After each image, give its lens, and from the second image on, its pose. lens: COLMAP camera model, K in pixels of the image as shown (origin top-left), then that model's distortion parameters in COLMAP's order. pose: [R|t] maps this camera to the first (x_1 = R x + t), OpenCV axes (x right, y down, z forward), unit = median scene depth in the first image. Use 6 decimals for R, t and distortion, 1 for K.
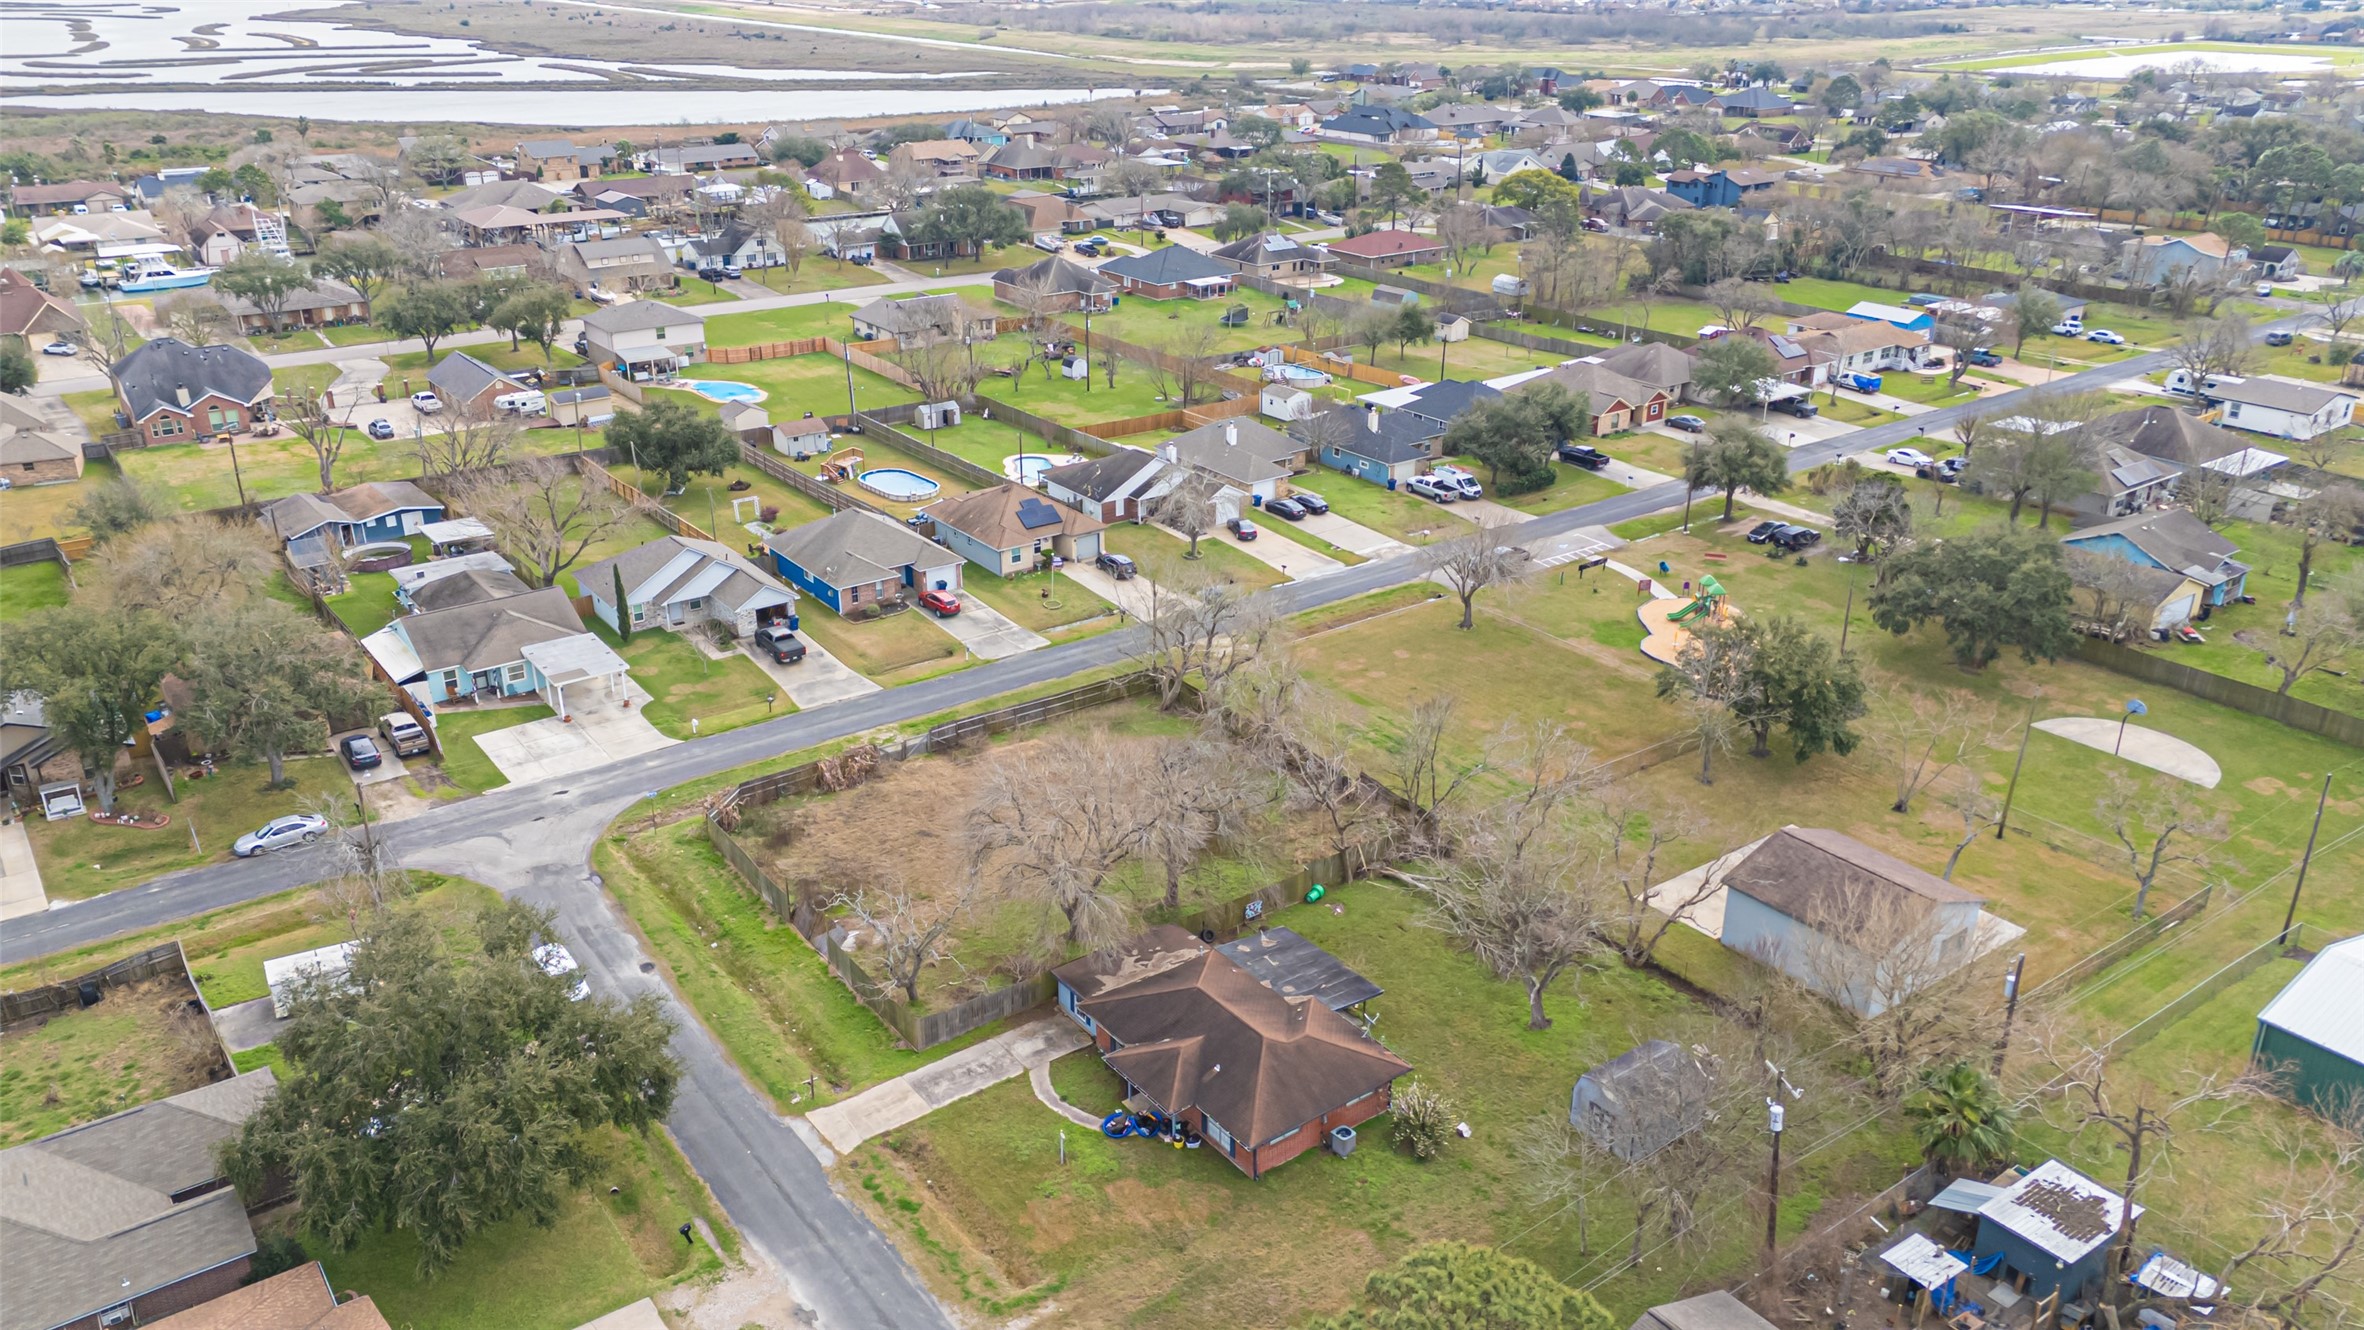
lens RADIAL K [[1718.2, 0, 1190.7], [0, 1718.2, 672.2], [0, 0, 1]] dist [0.097142, -0.101972]
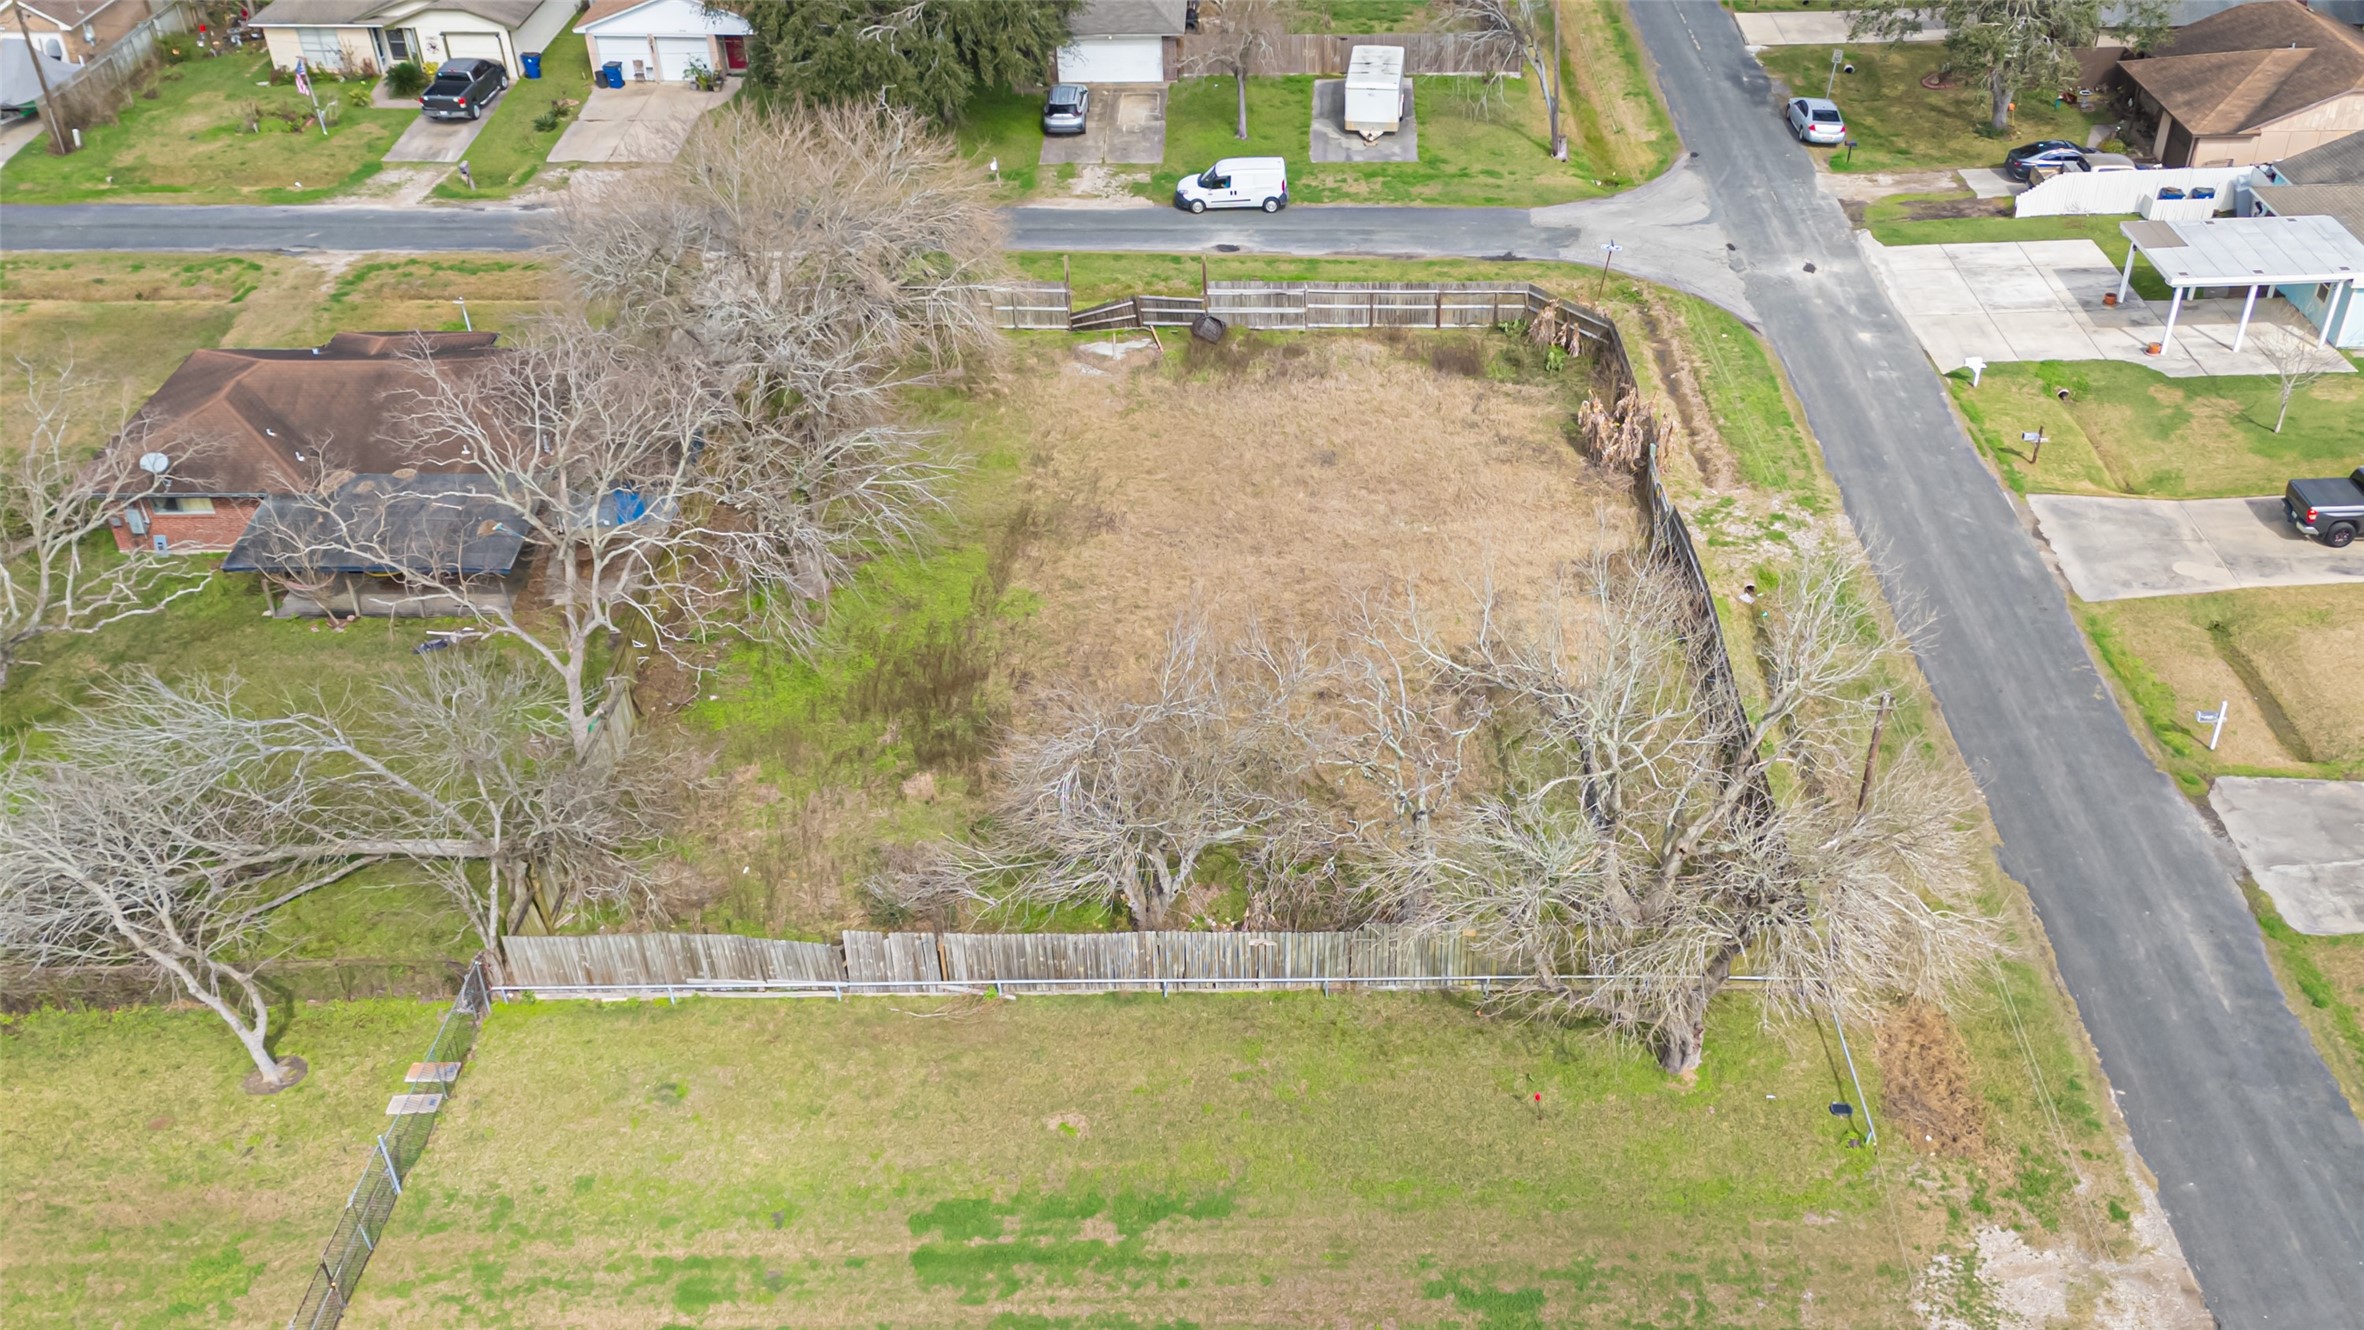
lens RADIAL K [[2089.7, 0, 1327.7], [0, 2089.7, 699.0], [0, 0, 1]] dist [0.096456, -0.135094]
pose [[-0.578240, 0.461599, -0.672729, 0.234409], [-0.326589, 0.624654, 0.709329, -0.236679], [0.747648, 0.629869, -0.210447, 0.872415]]
